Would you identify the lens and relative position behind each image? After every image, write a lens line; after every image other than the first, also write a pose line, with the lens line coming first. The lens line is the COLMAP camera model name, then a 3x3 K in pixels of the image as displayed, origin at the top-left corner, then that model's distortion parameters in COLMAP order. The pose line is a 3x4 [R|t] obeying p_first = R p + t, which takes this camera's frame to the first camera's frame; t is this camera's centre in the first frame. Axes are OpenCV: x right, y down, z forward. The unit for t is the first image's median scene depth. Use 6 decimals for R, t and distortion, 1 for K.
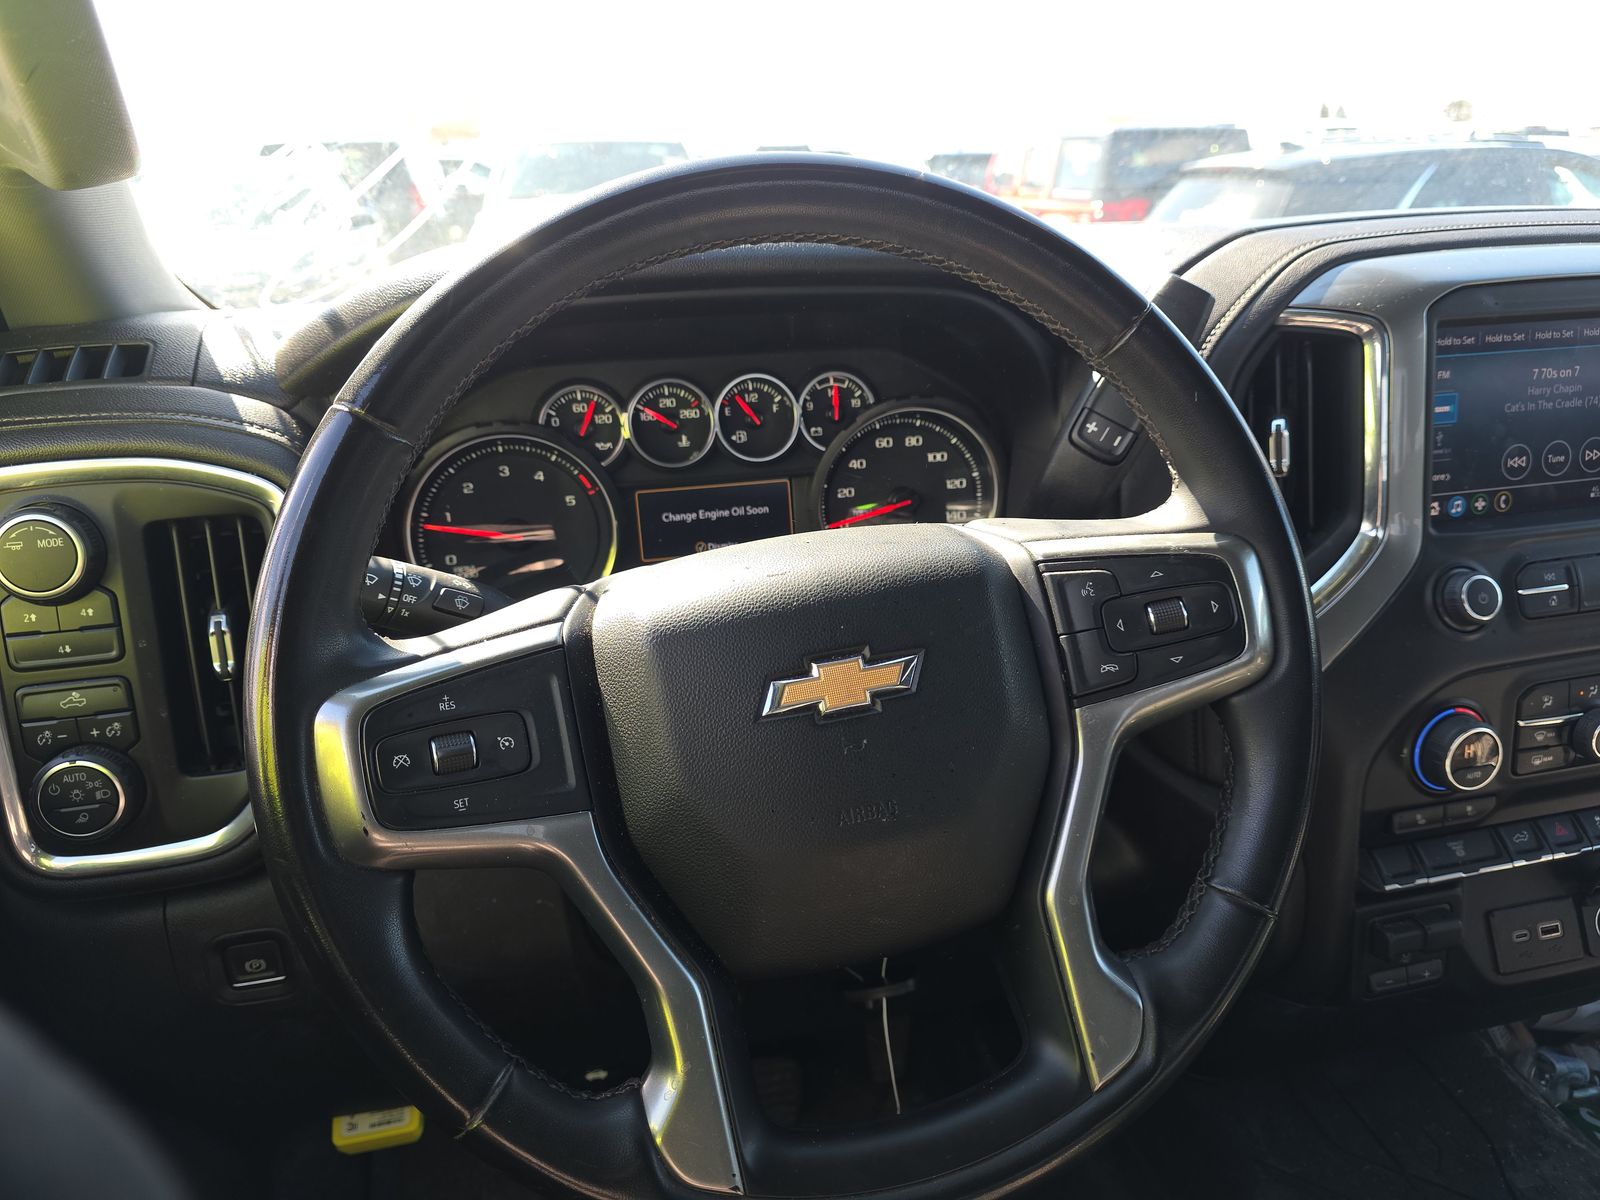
lens RADIAL K [[1069.3, 0, 821.7], [0, 1069.3, 586.4], [0, 0, 1]] dist [0.032713, -0.030241]
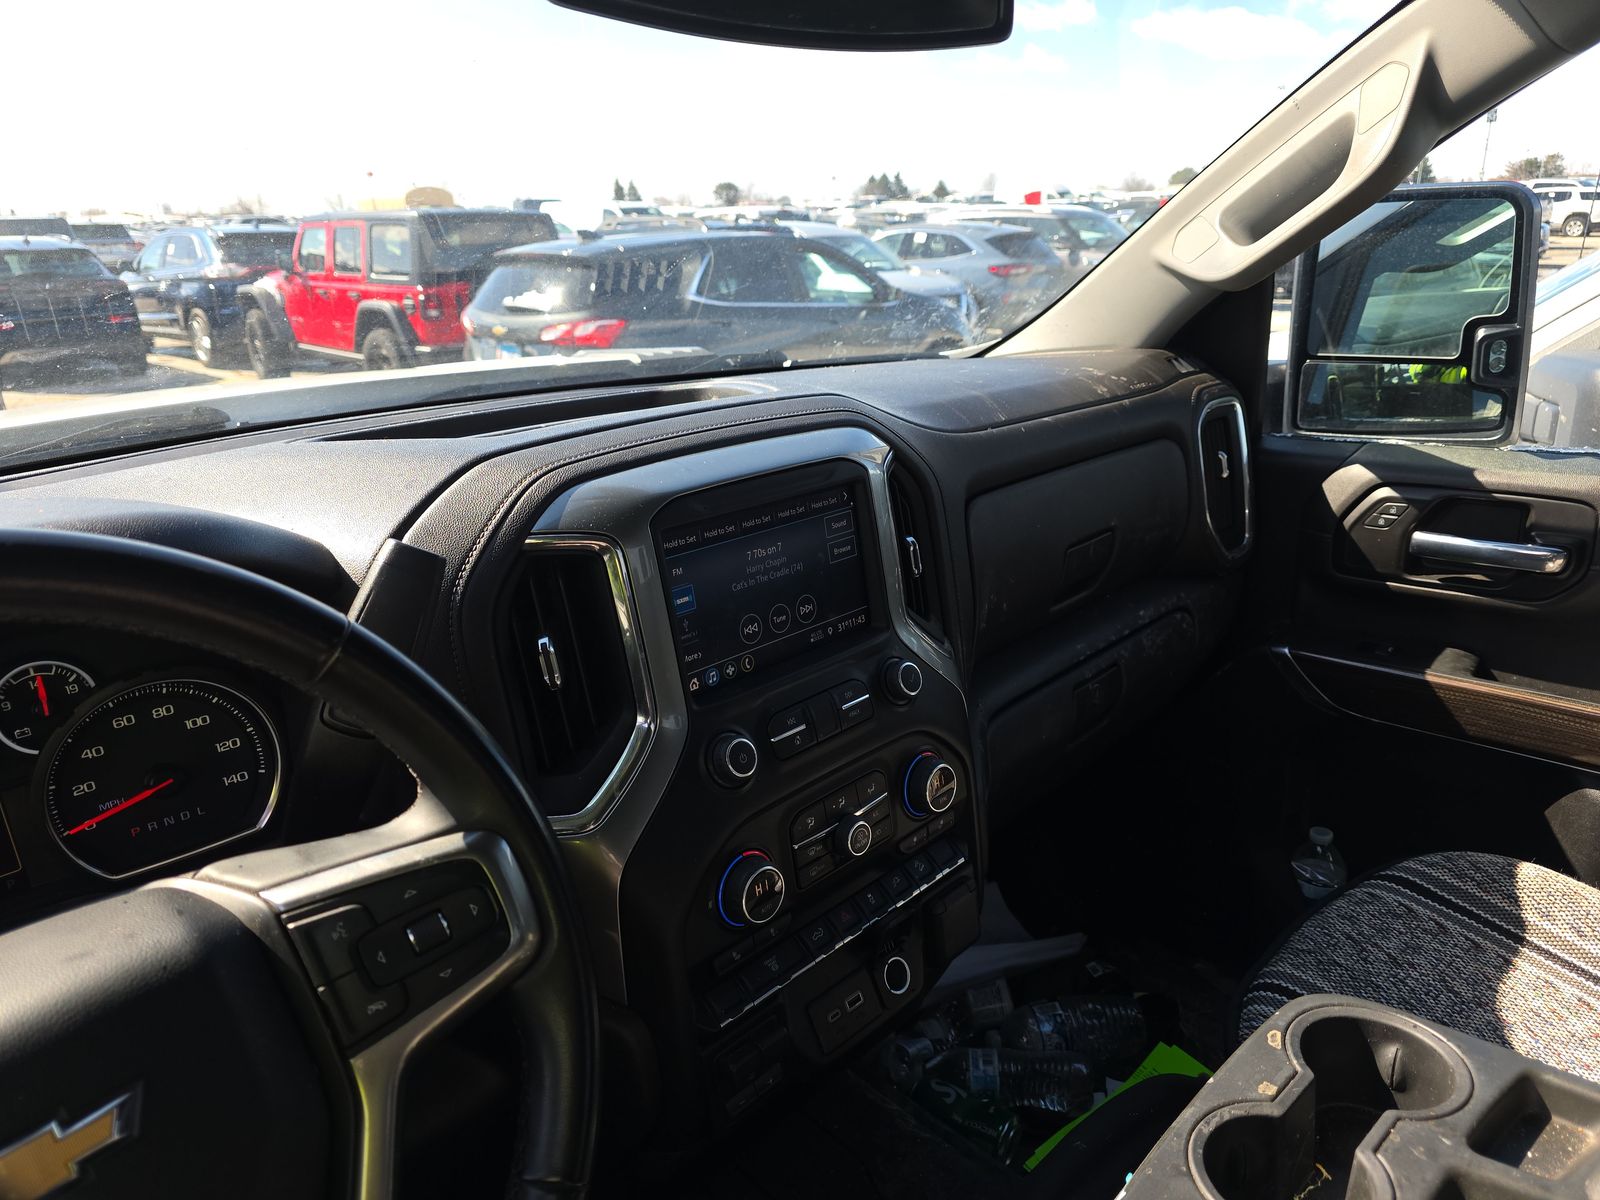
lens RADIAL K [[1069.3, 0, 798.7], [0, 1069.3, 616.1], [0, 0, 1]] dist [0.032713, -0.030241]
pose [[0.849692, -0.174283, 0.497644, 0.110264], [0.190359, 0.981536, 0.018724, -0.139223], [-0.491718, 0.078821, 0.867179, -0.036526]]
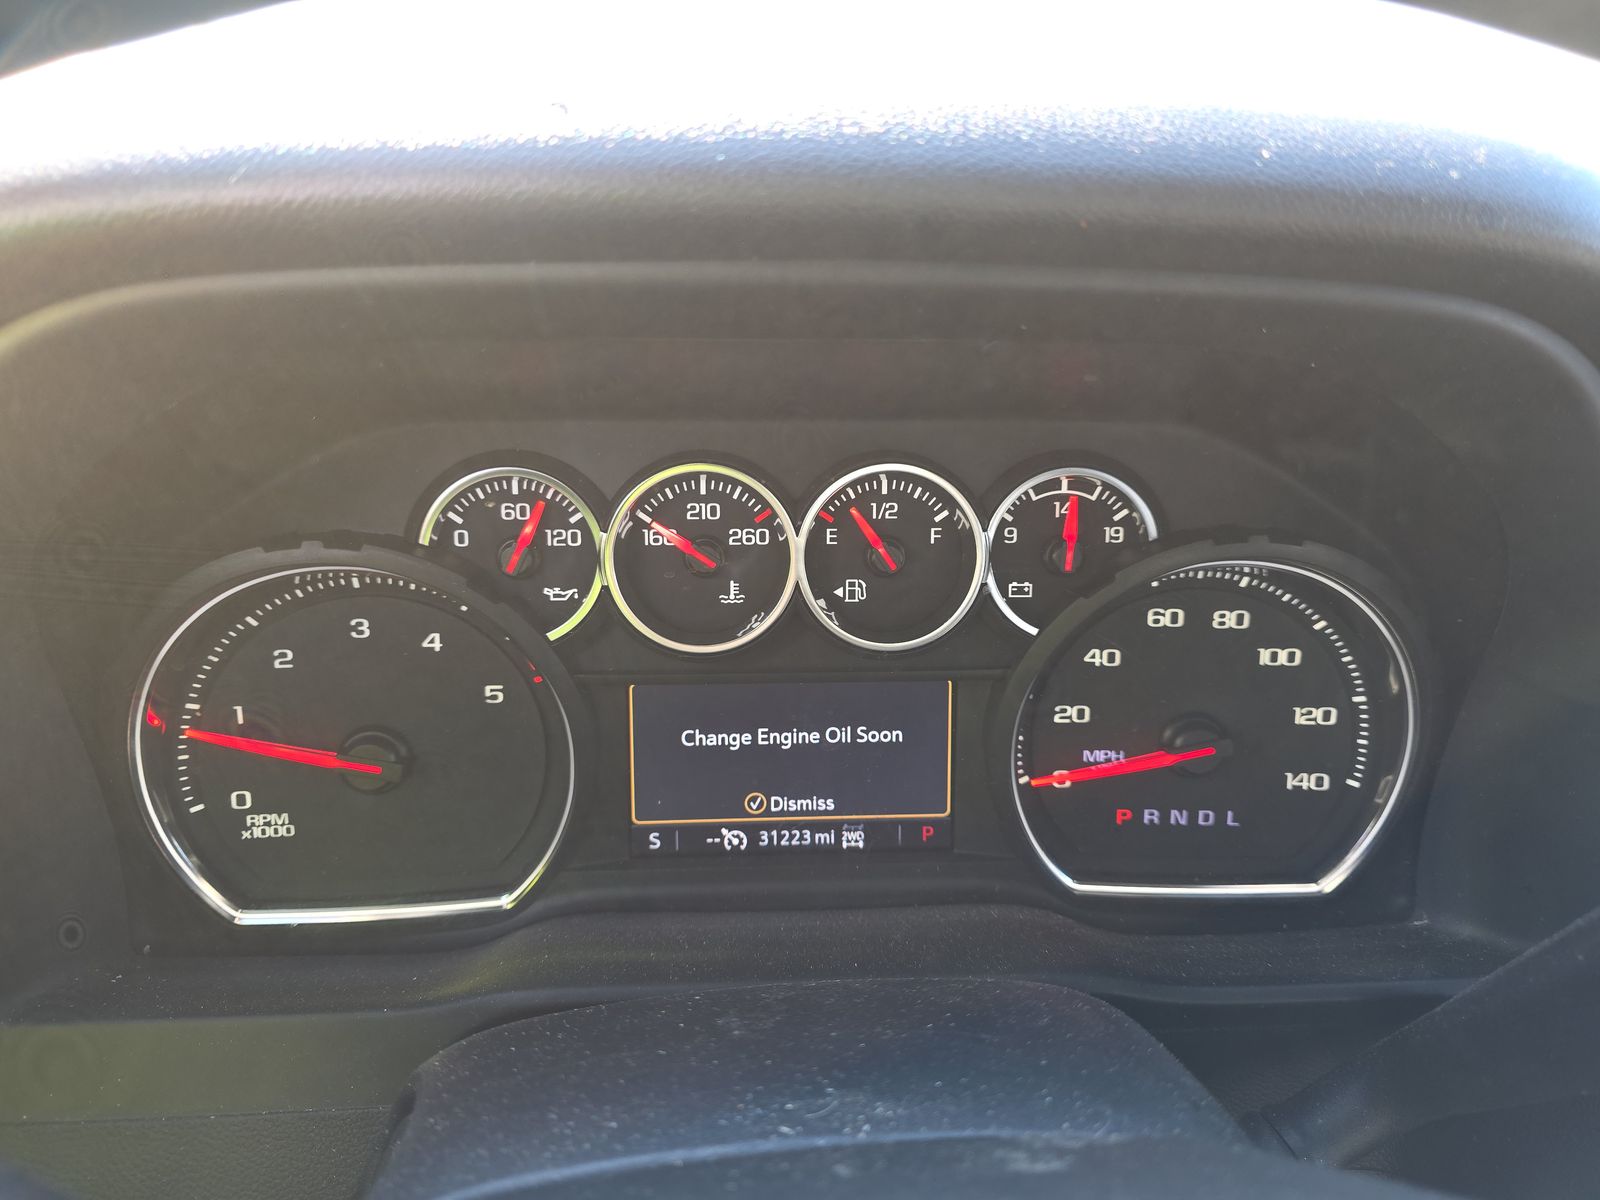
lens RADIAL K [[1069.3, 0, 794.7], [0, 1069.3, 595.2], [0, 0, 1]] dist [0.032713, -0.030241]
pose [[0.978781, 0.094335, -0.181905, -0.016465], [-0.095309, 0.995442, 0.003398, -0.139217], [0.181396, 0.014011, 0.983310, 0.544573]]
